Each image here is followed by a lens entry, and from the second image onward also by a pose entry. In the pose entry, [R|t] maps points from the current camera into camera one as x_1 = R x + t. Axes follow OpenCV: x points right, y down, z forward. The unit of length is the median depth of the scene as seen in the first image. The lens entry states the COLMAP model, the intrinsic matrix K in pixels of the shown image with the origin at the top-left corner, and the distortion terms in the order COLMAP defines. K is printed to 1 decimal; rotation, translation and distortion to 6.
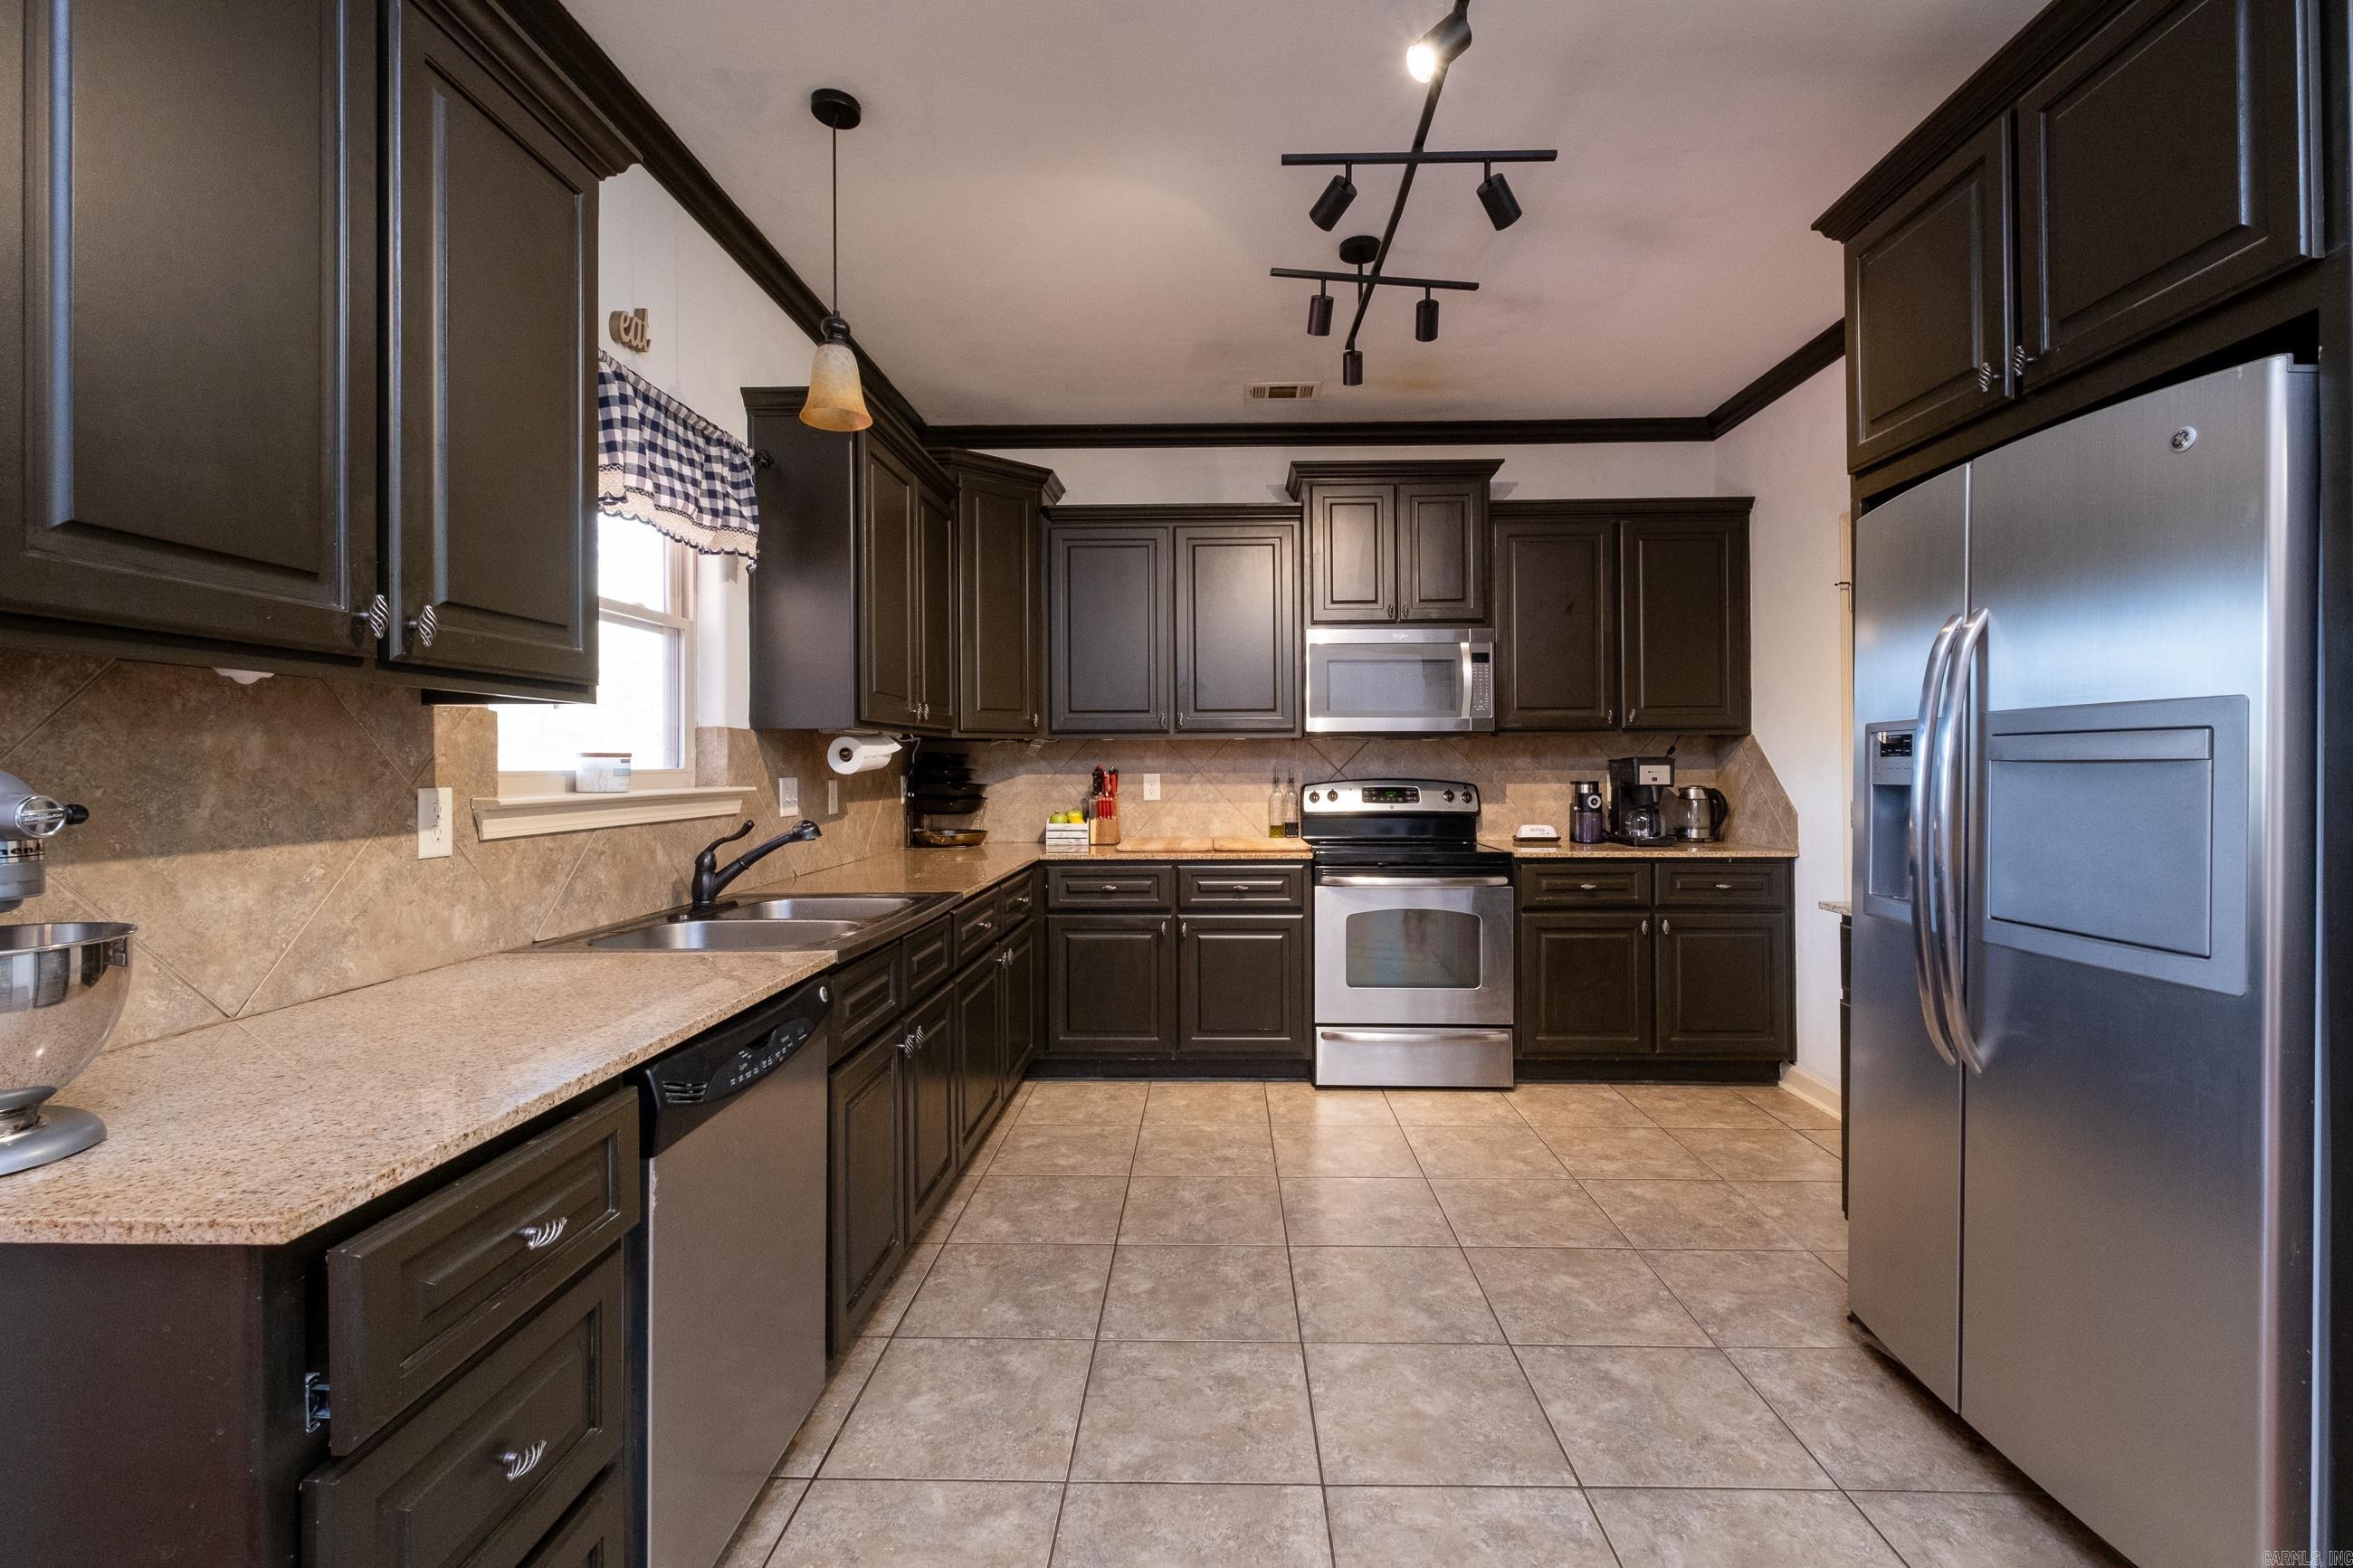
lens RADIAL K [[1043.3, 0, 1175.6], [0, 1043.3, 770.9], [0, 0, 1]] dist [-0.007513, 0.001835]
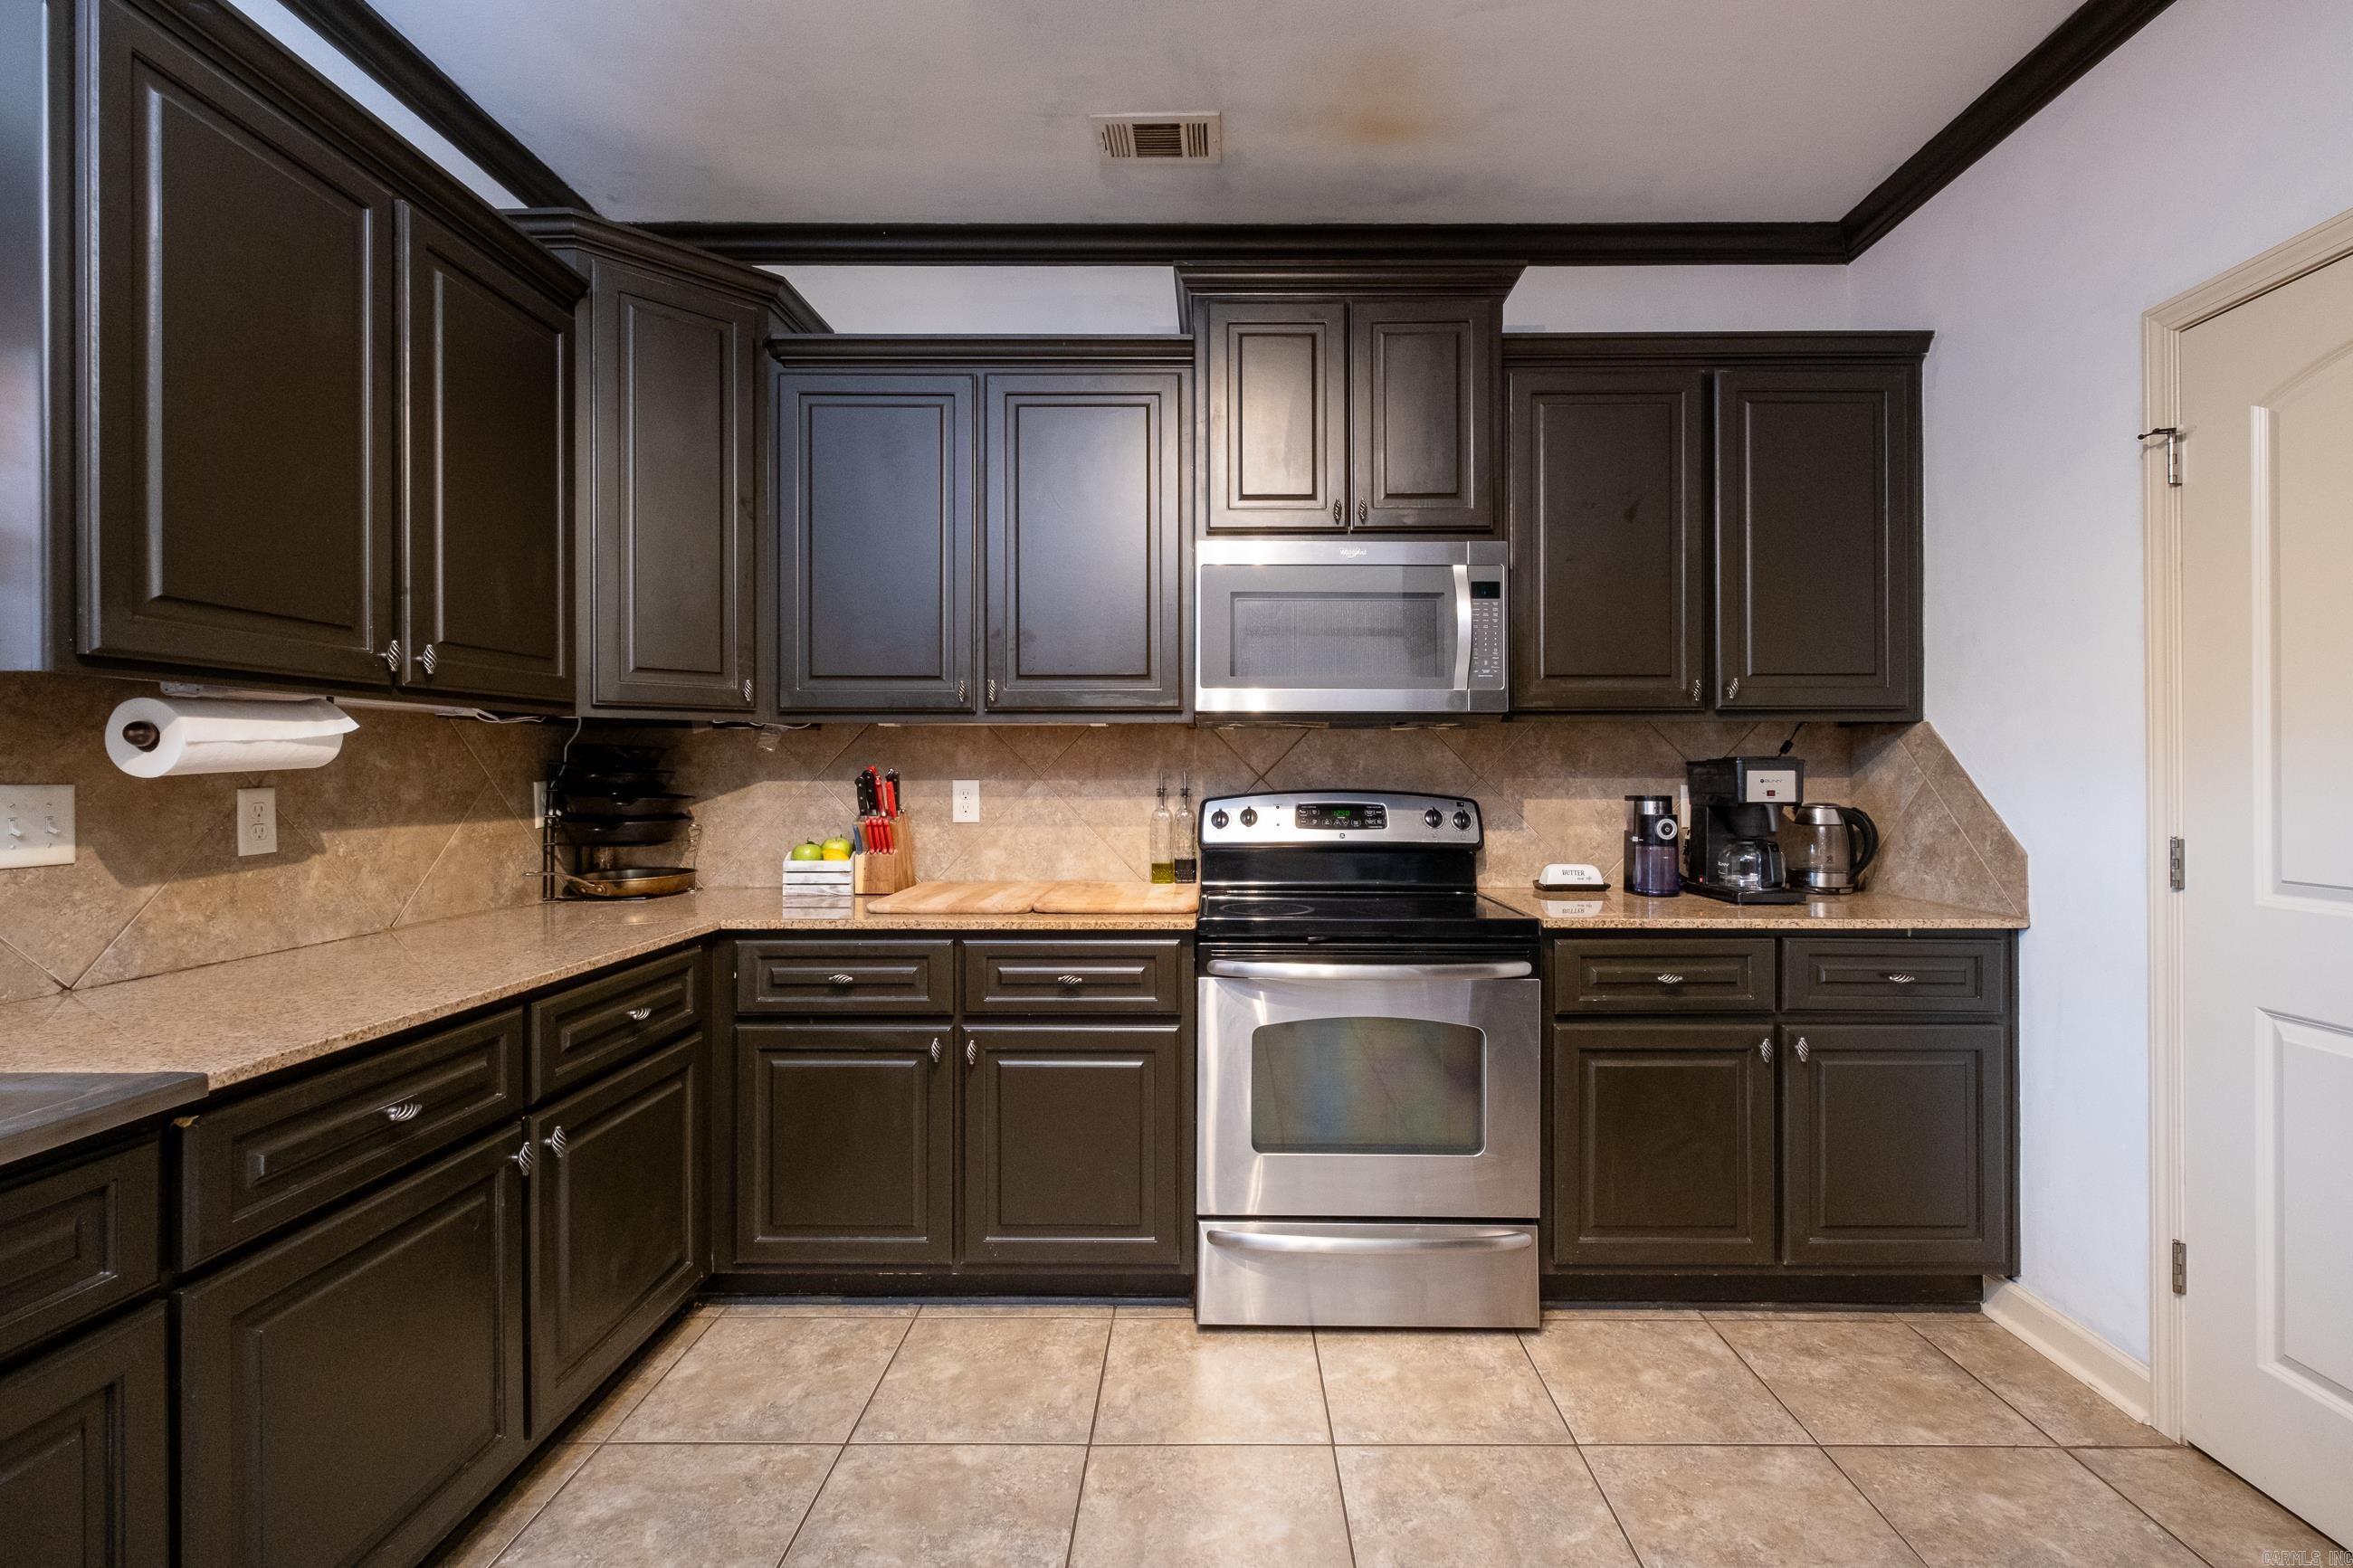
lens RADIAL K [[1043.3, 0, 1188.3], [0, 1043.3, 784.9], [0, 0, 1]] dist [-0.007513, 0.001835]
pose [[0.999815, 0.004412, 0.018721, 0.109776], [-0.004535, 0.999968, 0.006536, 0.000694], [-0.018691, -0.006619, 0.999803, 0.400026]]
